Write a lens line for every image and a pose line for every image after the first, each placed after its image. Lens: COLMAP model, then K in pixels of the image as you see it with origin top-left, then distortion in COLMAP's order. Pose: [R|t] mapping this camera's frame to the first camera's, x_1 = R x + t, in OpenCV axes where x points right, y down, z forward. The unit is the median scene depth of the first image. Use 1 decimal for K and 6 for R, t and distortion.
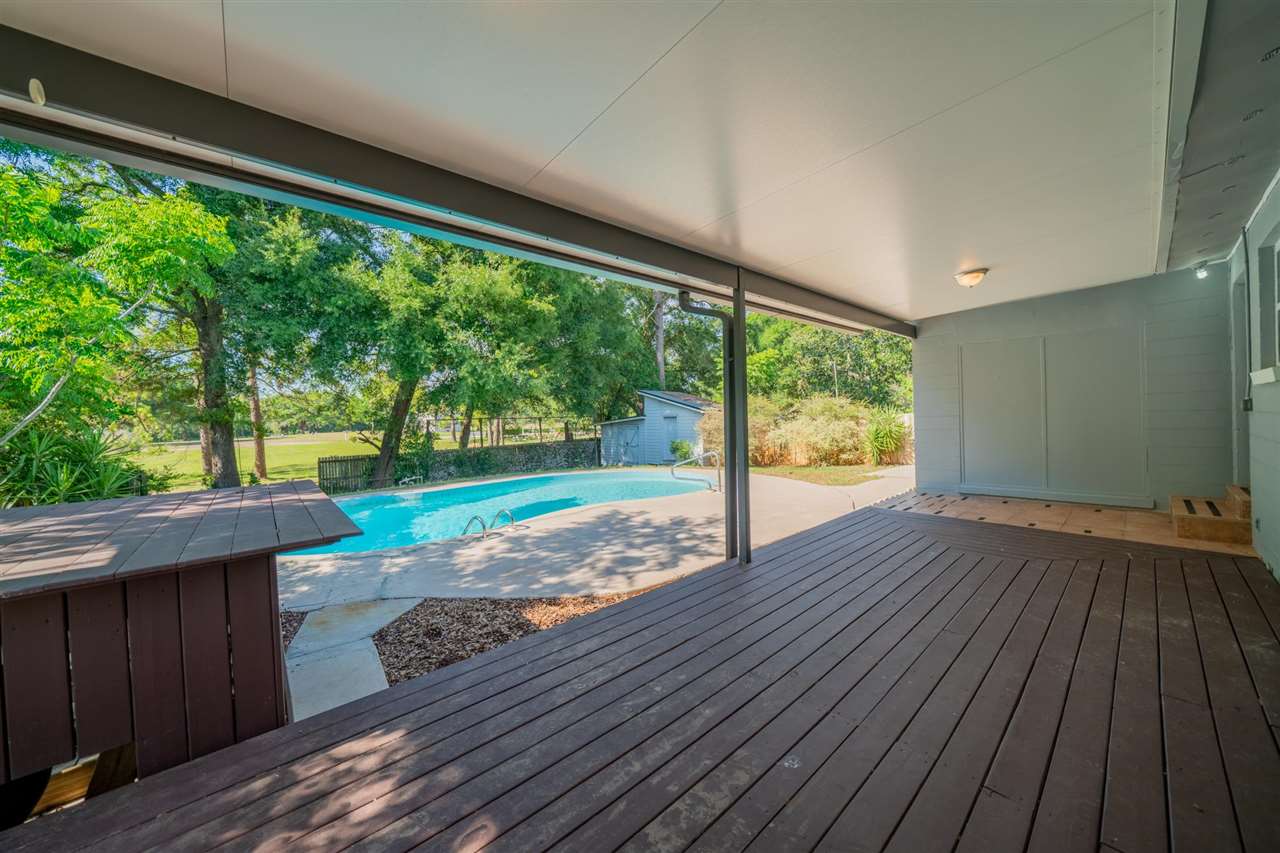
lens RADIAL K [[453.6, 0, 636.6], [0, 453.6, 420.2], [0, 0, 1]] dist [-0.007697, 0.000097]
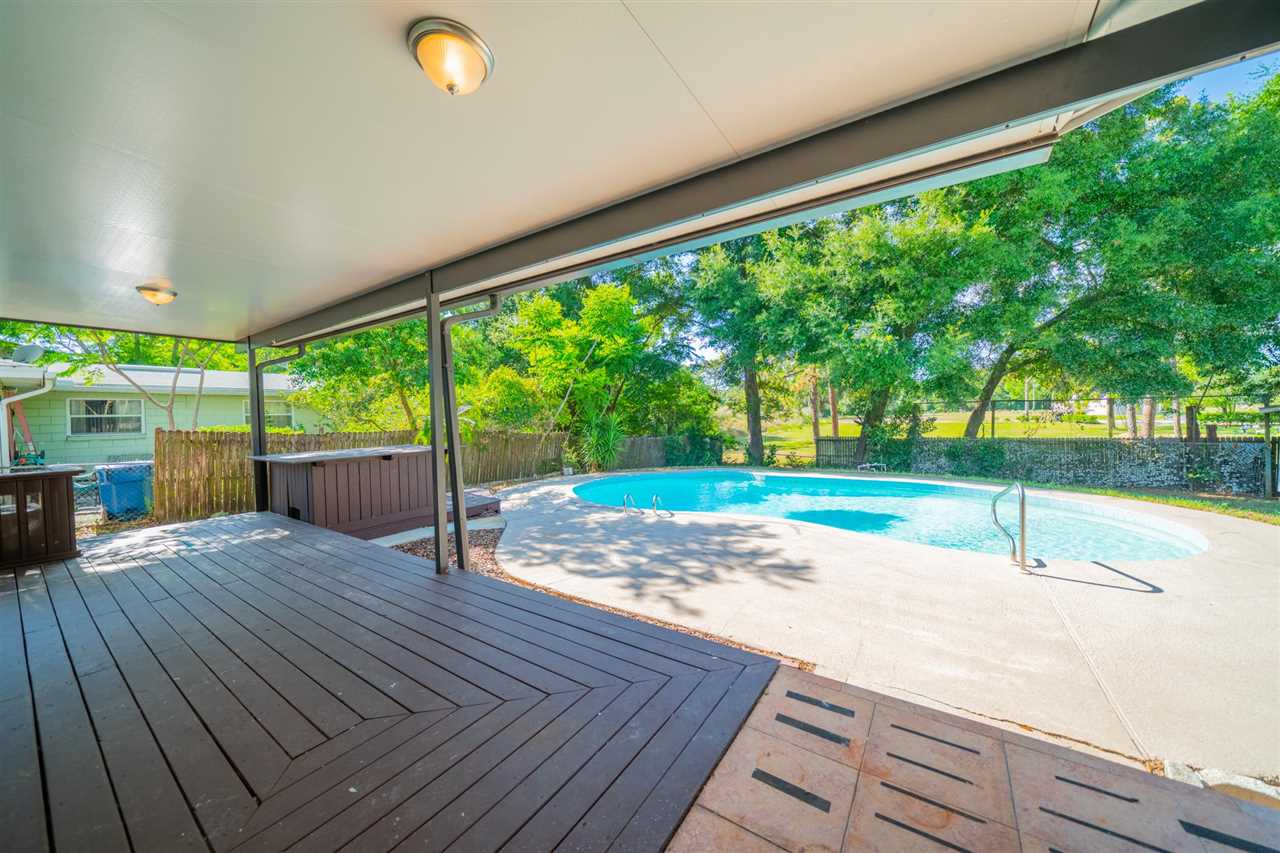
lens RADIAL K [[453.6, 0, 634.2], [0, 453.6, 427.6], [0, 0, 1]] dist [-0.007697, 0.000097]
pose [[0.232643, 0.051605, -0.971192, 0.938341], [0.012622, 0.998347, 0.056071, -0.030683], [0.972480, -0.025303, 0.231607, 0.845958]]
